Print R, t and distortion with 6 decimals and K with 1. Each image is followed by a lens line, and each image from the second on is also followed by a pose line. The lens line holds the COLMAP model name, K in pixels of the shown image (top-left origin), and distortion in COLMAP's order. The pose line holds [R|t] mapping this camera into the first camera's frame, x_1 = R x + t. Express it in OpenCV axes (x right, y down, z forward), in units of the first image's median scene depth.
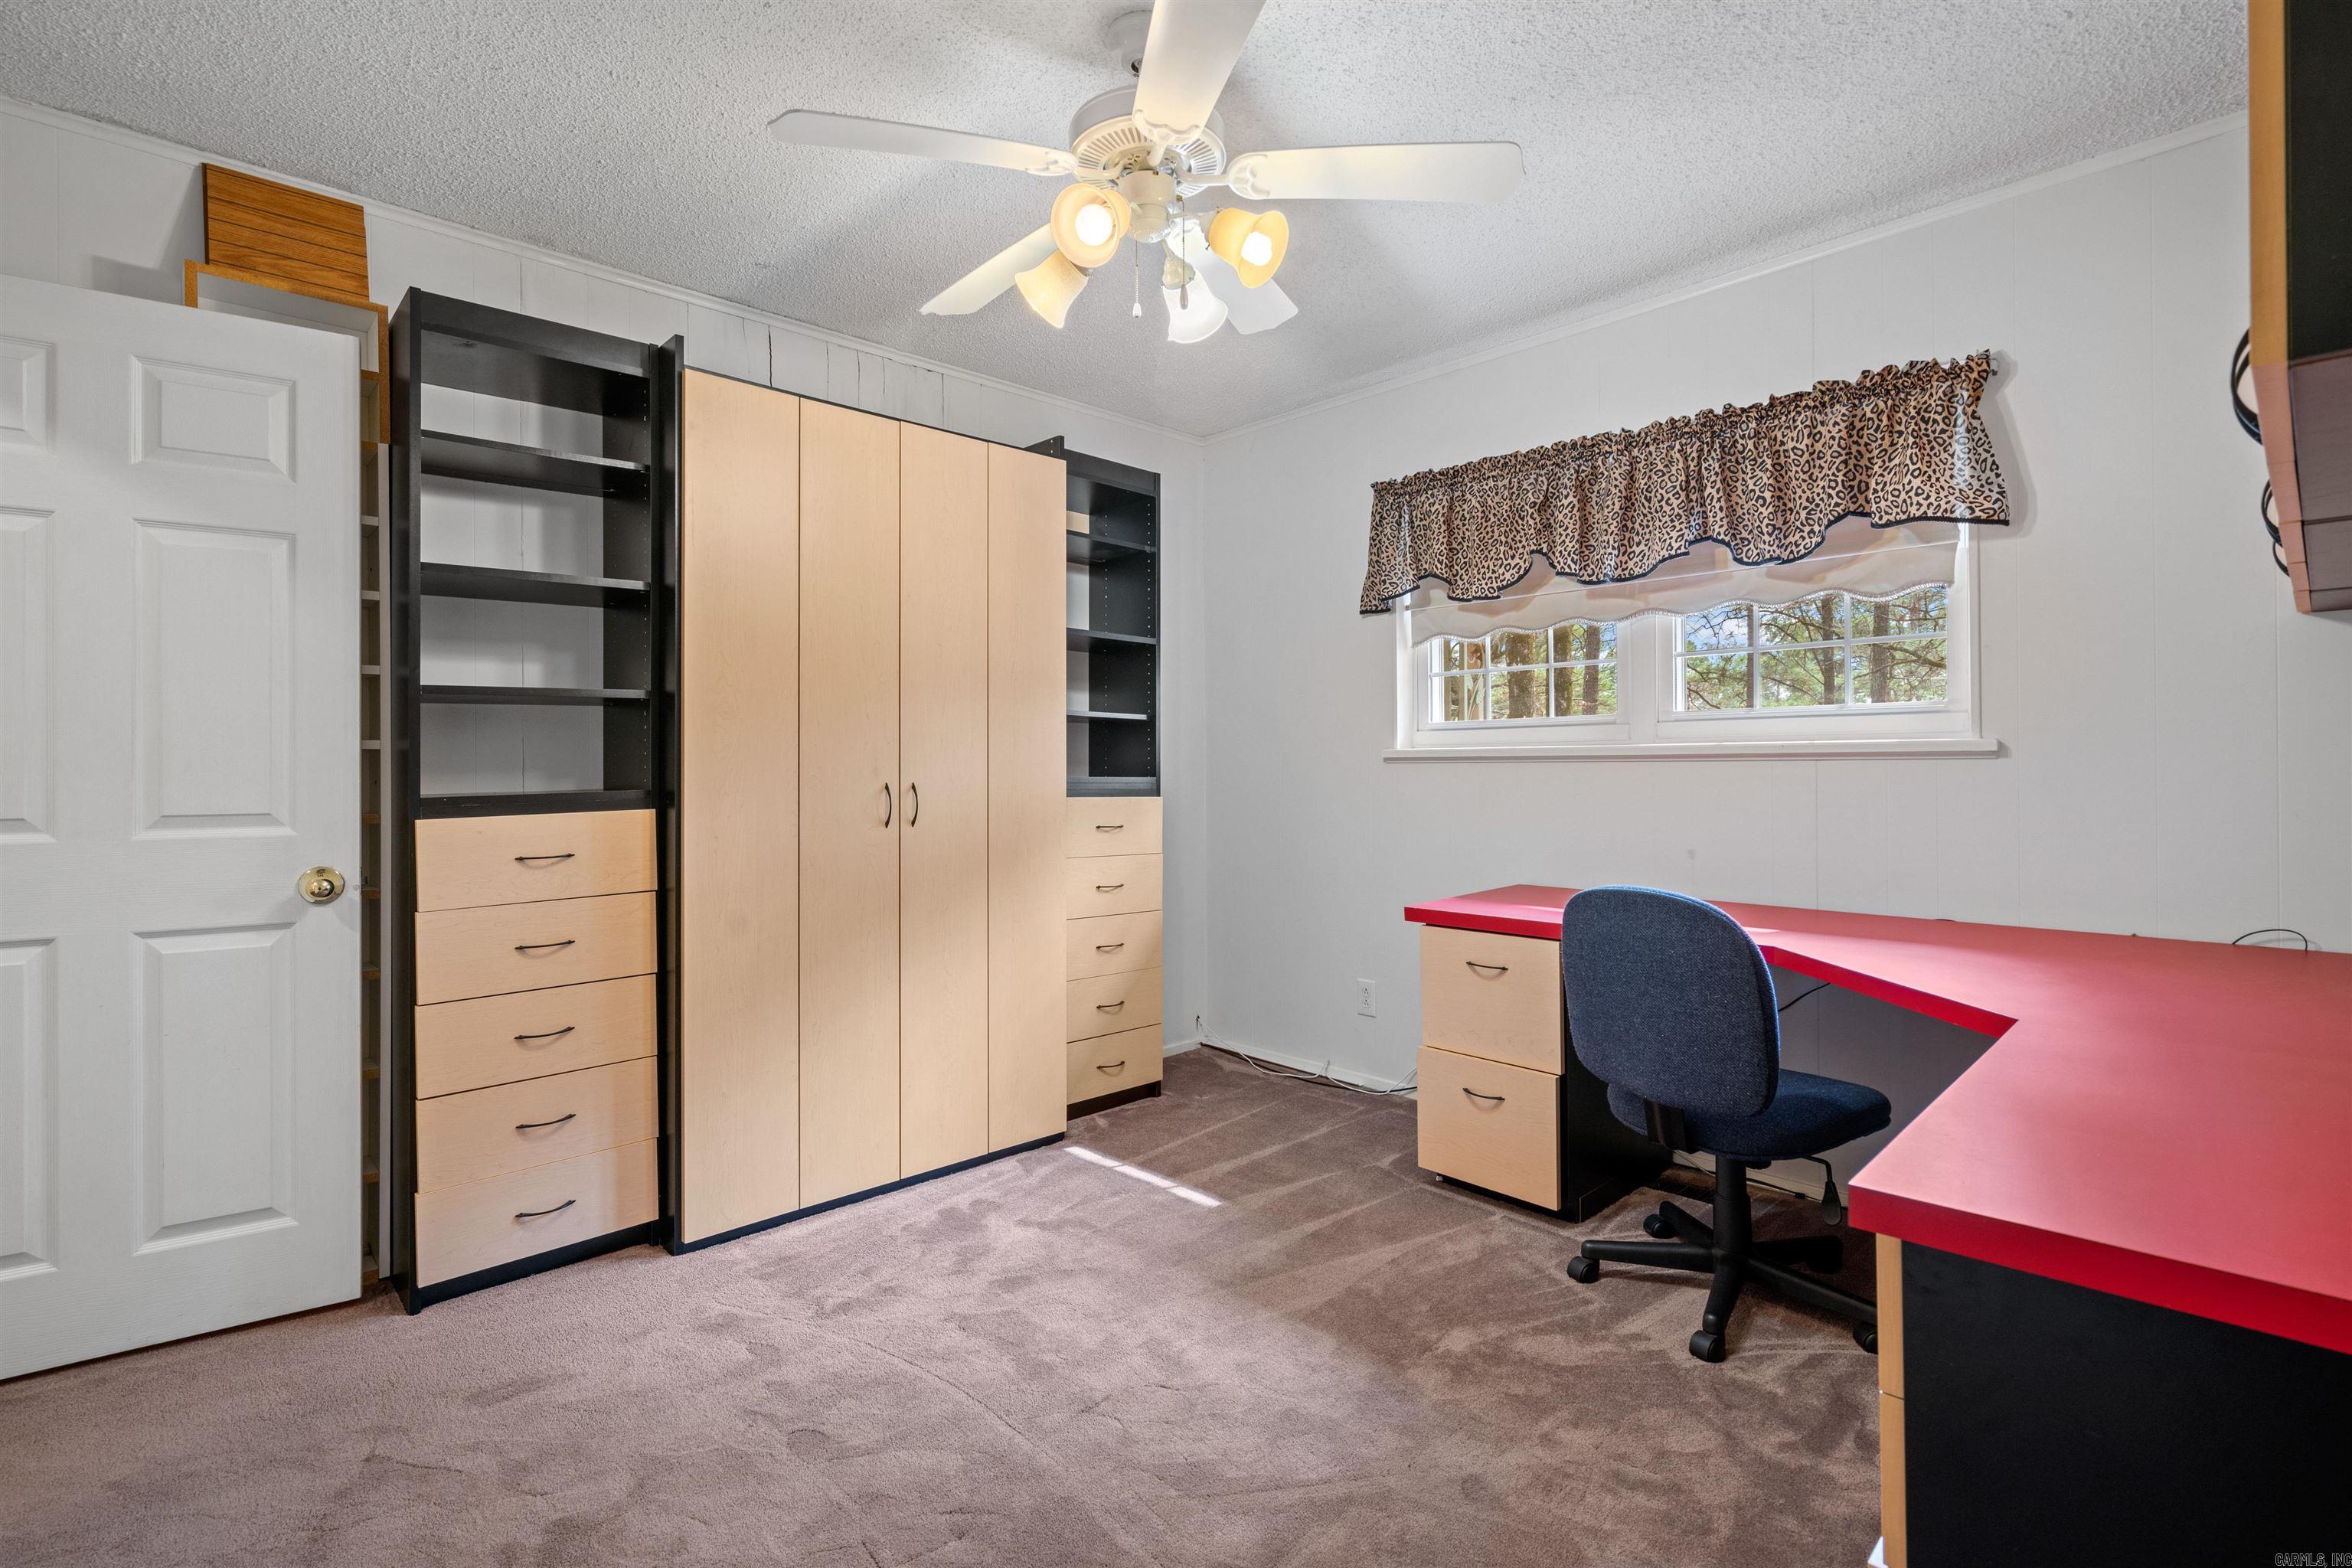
lens RADIAL K [[1115.0, 0, 1173.2], [0, 1115.0, 762.4], [0, 0, 1]] dist [0.001420, 0.000500]
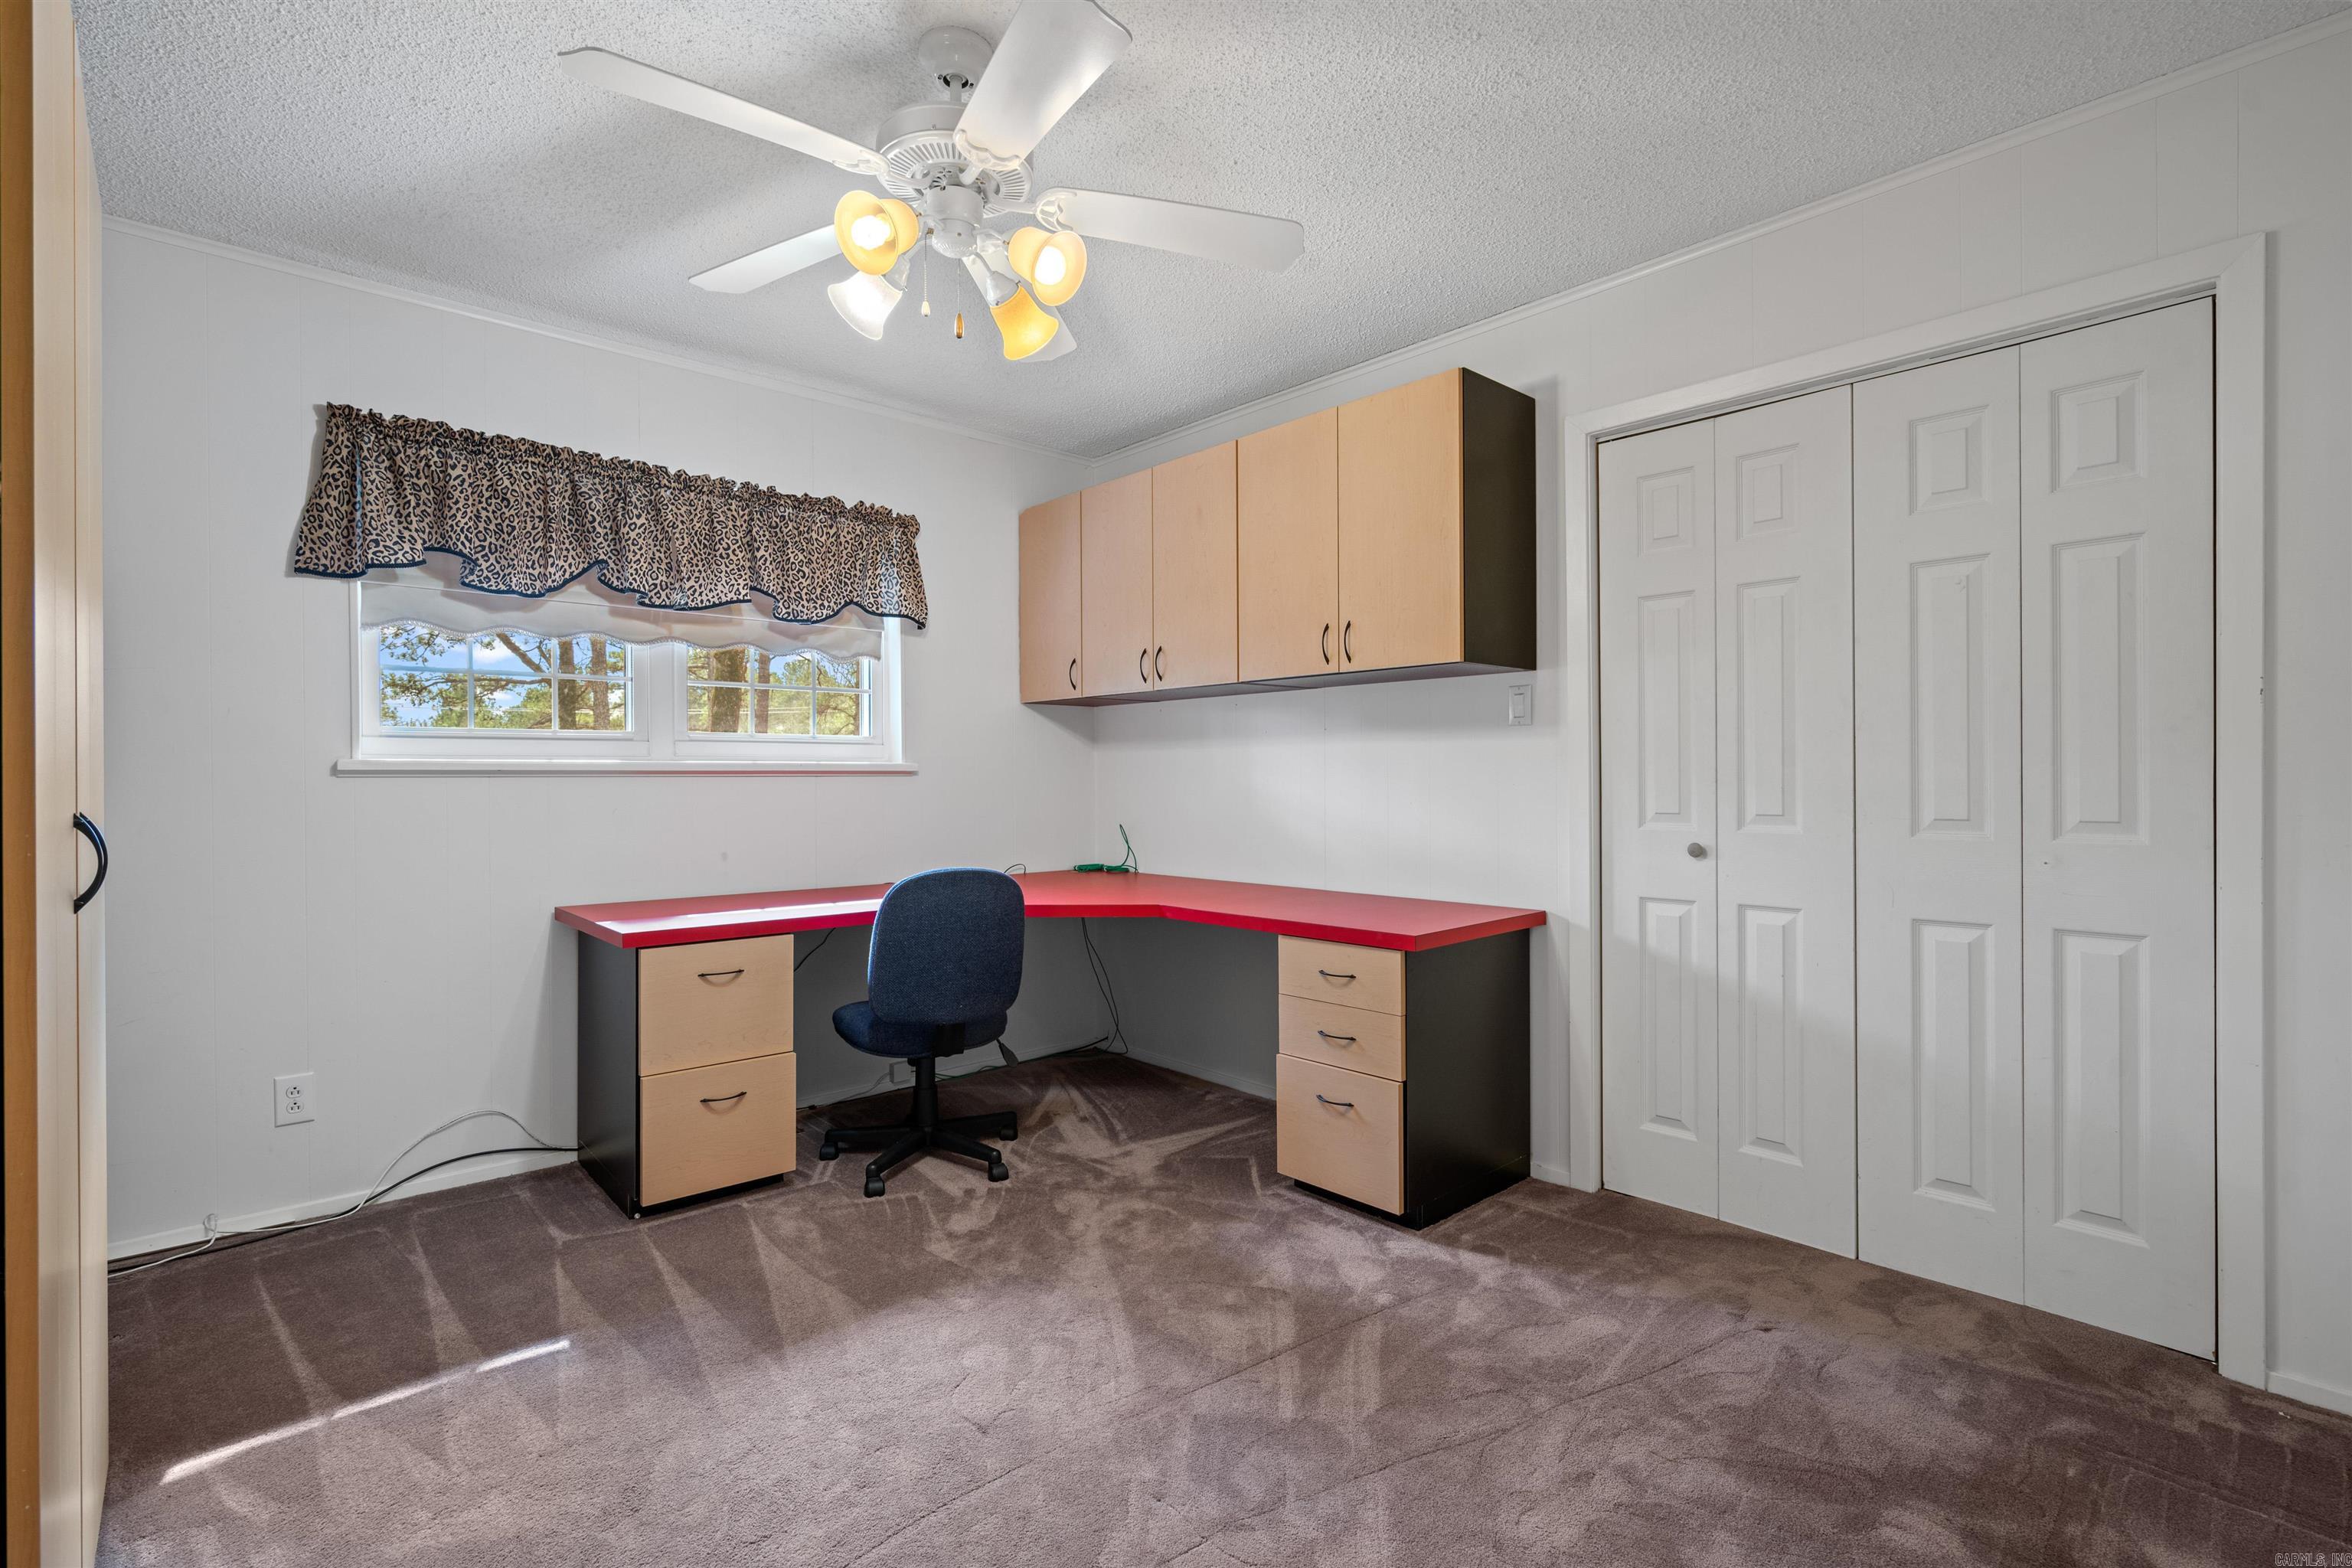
lens RADIAL K [[1089.7, 0, 1158.3], [0, 1089.7, 778.2], [0, 0, 1]] dist [-0.000495, 0.000326]
pose [[0.012557, 0.003031, 0.999917, -0.731344], [-0.000343, 0.999995, -0.003027, 0.004439], [-0.999921, -0.000305, 0.012558, 0.585737]]
